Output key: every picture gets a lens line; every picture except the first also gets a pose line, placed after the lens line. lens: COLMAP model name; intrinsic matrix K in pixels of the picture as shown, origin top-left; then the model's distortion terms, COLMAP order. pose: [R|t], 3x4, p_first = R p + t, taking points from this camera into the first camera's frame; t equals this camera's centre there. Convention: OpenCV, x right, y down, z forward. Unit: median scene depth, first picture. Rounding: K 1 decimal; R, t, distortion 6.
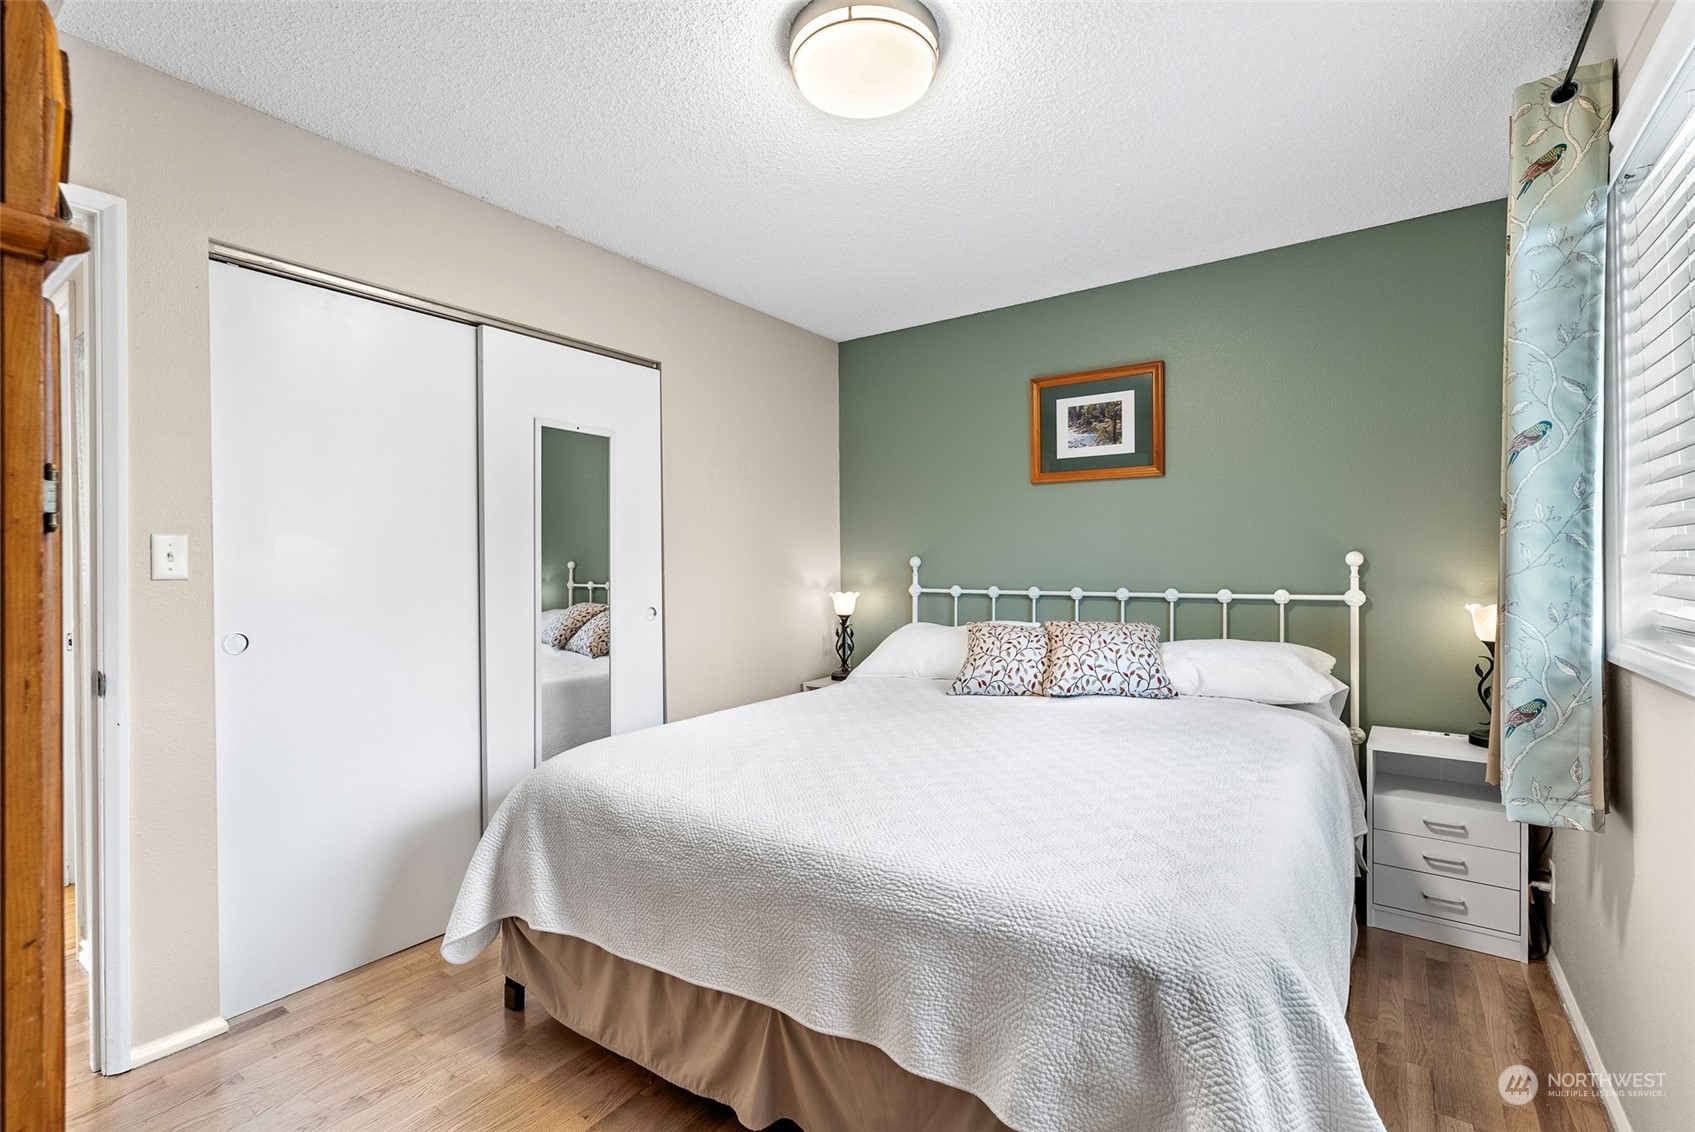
lens RADIAL K [[752.9, 0, 857.5], [0, 752.9, 571.0], [0, 0, 1]] dist [-0.010259, 0.001364]
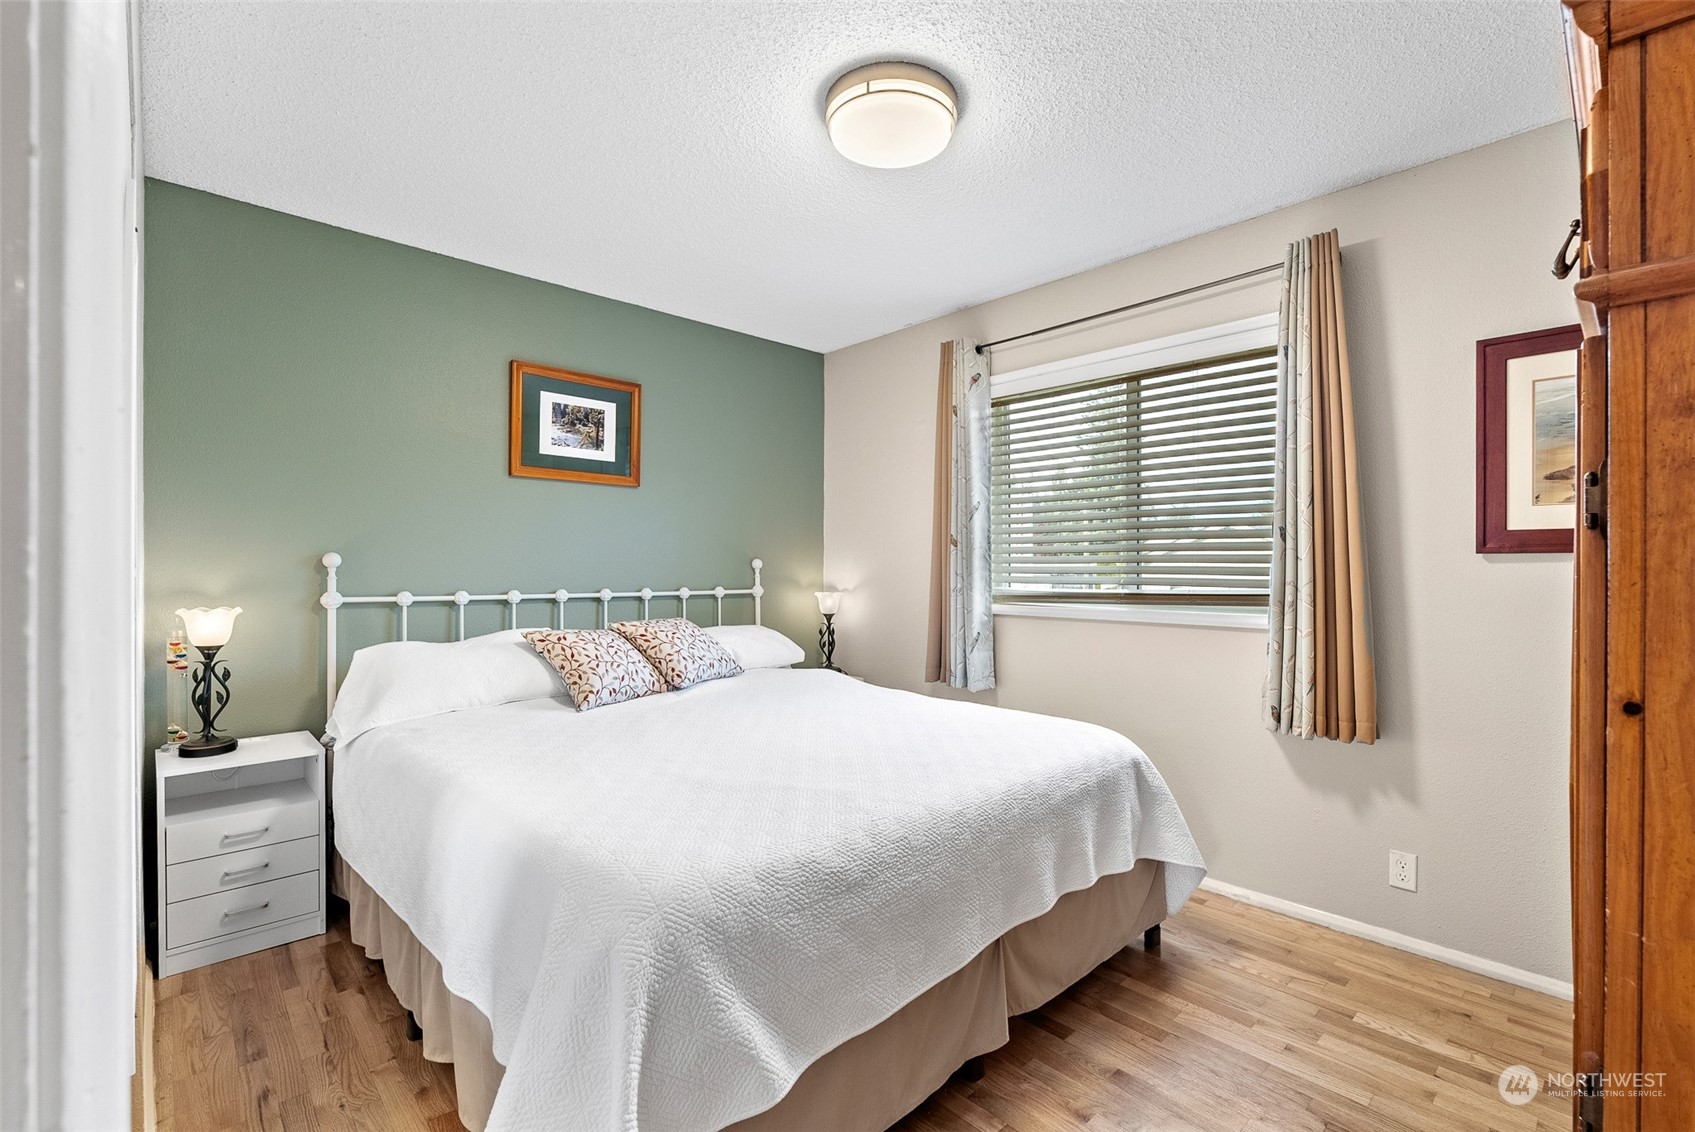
lens RADIAL K [[752.9, 0, 858.3], [0, 752.9, 567.6], [0, 0, 1]] dist [-0.010259, 0.001364]
pose [[0.197414, 0.006323, 0.980300, -0.607515], [0.001543, 0.999976, -0.006760, 0.000776], [-0.980319, 0.002847, 0.197399, 0.446010]]
